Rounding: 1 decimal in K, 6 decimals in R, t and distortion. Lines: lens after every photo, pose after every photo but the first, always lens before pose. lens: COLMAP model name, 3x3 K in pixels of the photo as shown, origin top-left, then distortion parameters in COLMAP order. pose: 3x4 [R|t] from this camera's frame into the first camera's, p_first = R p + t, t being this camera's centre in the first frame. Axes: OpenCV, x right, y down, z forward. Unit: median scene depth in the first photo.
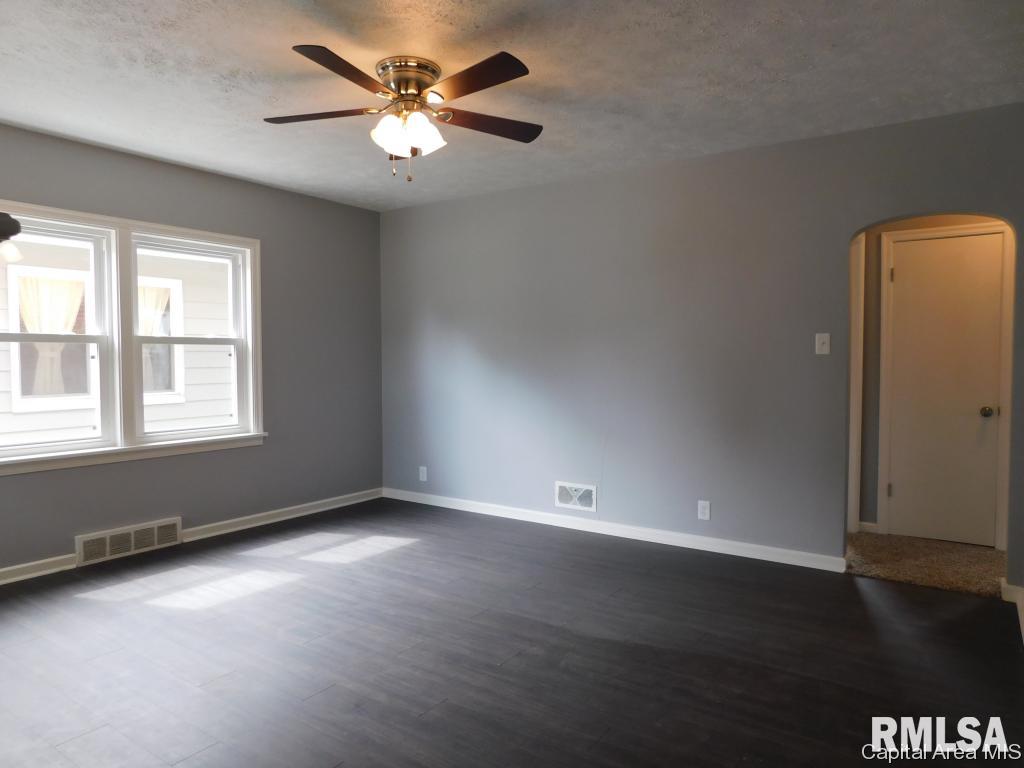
lens RADIAL K [[681.2, 0, 512.0], [0, 681.2, 384.0], [0, 0, 1]] dist [-0.081165, 0.067658]
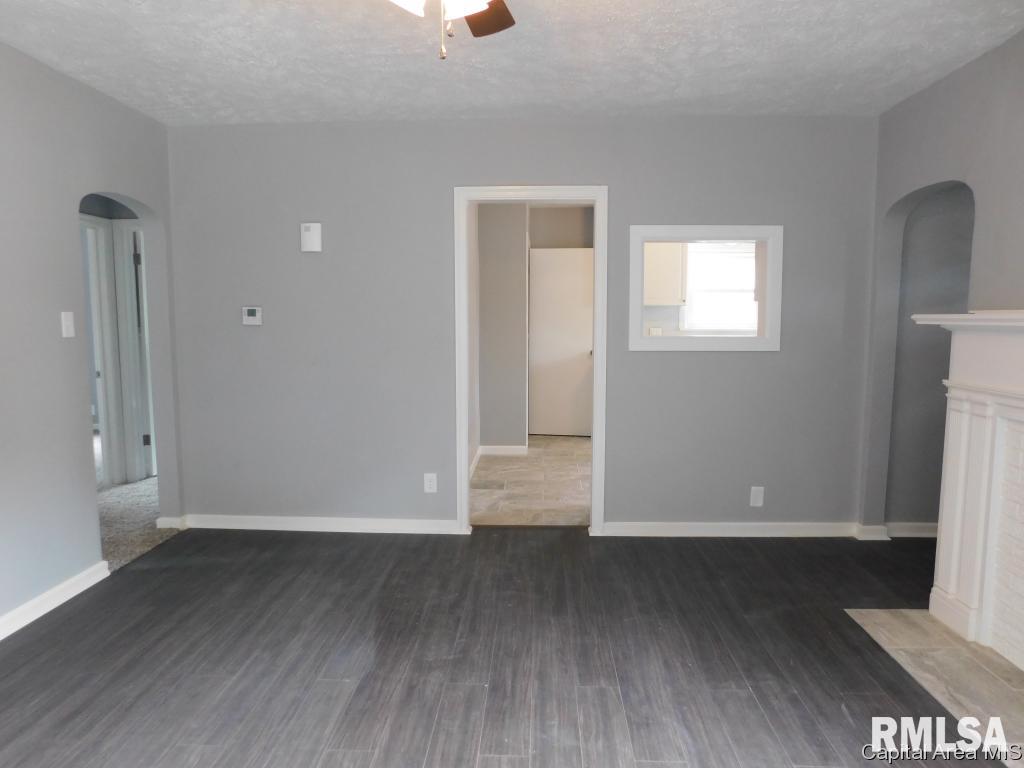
lens RADIAL K [[681.2, 0, 512.0], [0, 681.2, 384.0], [0, 0, 1]] dist [-0.081165, 0.067658]
pose [[-0.541628, -0.077800, 0.837010, -0.530401], [0.039628, 0.992238, 0.117872, -0.061992], [-0.839684, 0.097011, -0.534340, 0.984430]]
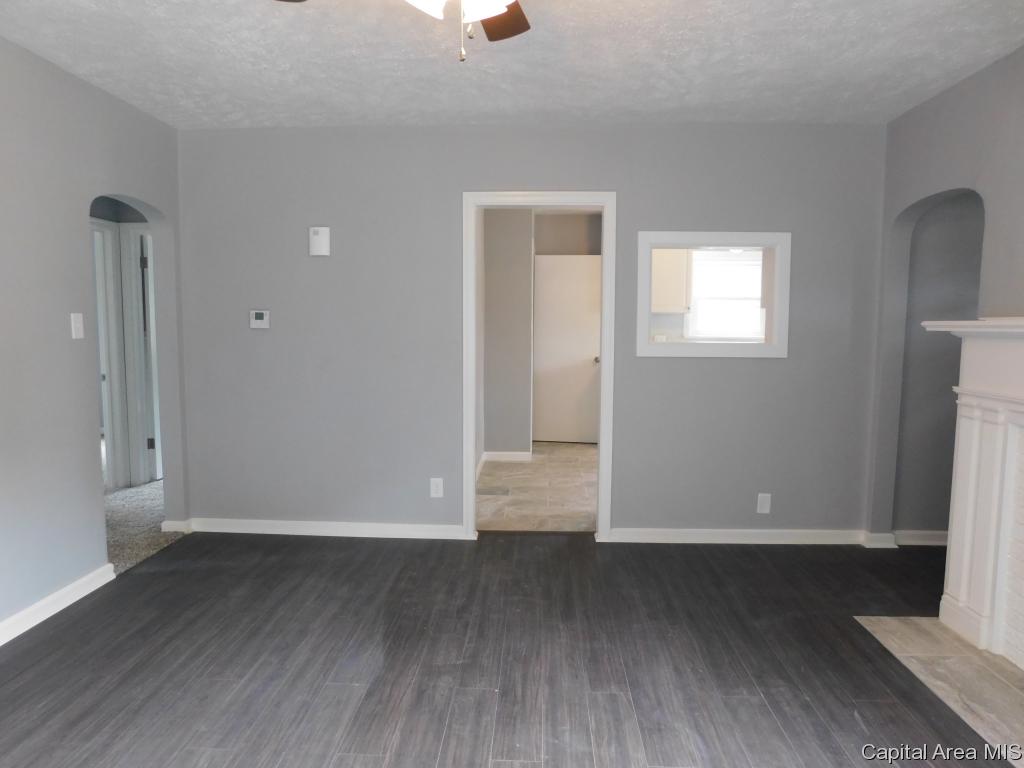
lens RADIAL K [[681.2, 0, 512.0], [0, 681.2, 384.0], [0, 0, 1]] dist [-0.081165, 0.067658]
pose [[-0.540999, -0.071479, 0.837980, -0.524075], [0.033472, 0.993762, 0.106377, -0.058091], [-0.840357, 0.085599, -0.535232, 0.993841]]
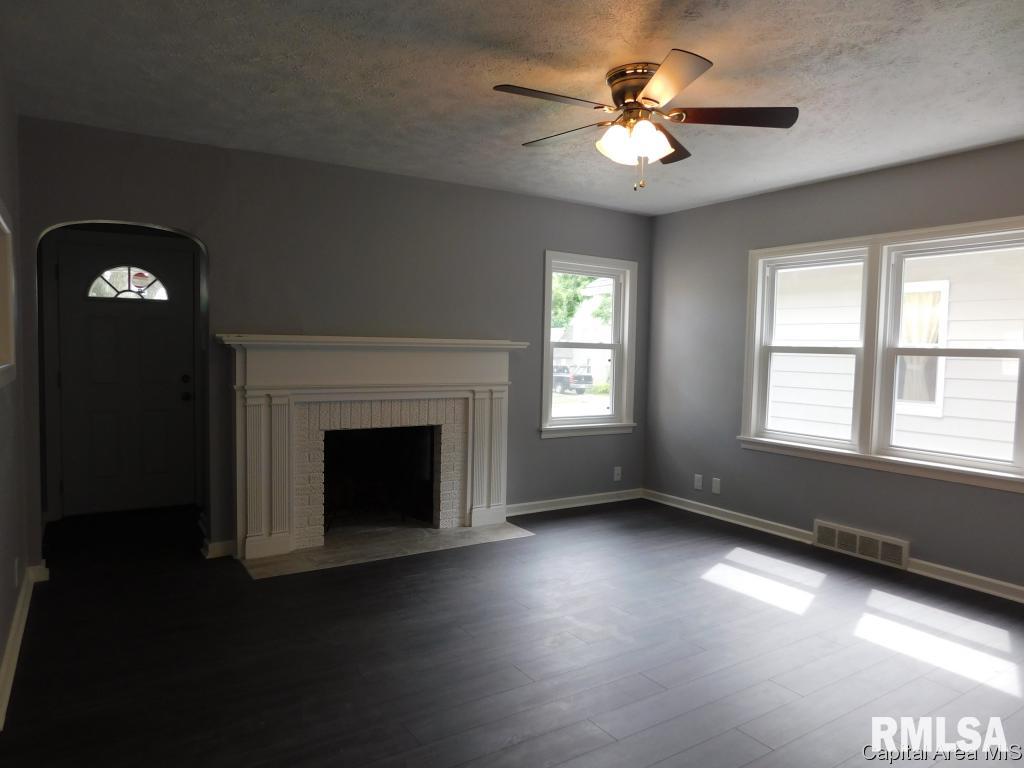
lens RADIAL K [[676.2, 0, 512.0], [0, 676.2, 384.0], [0, 0, 1]] dist [0.001080, -0.000091]
pose [[-0.357630, 0.041483, -0.932942, 0.648831], [-0.062966, 0.995668, 0.068409, -0.056163], [0.931738, 0.083209, -0.353469, 0.921572]]
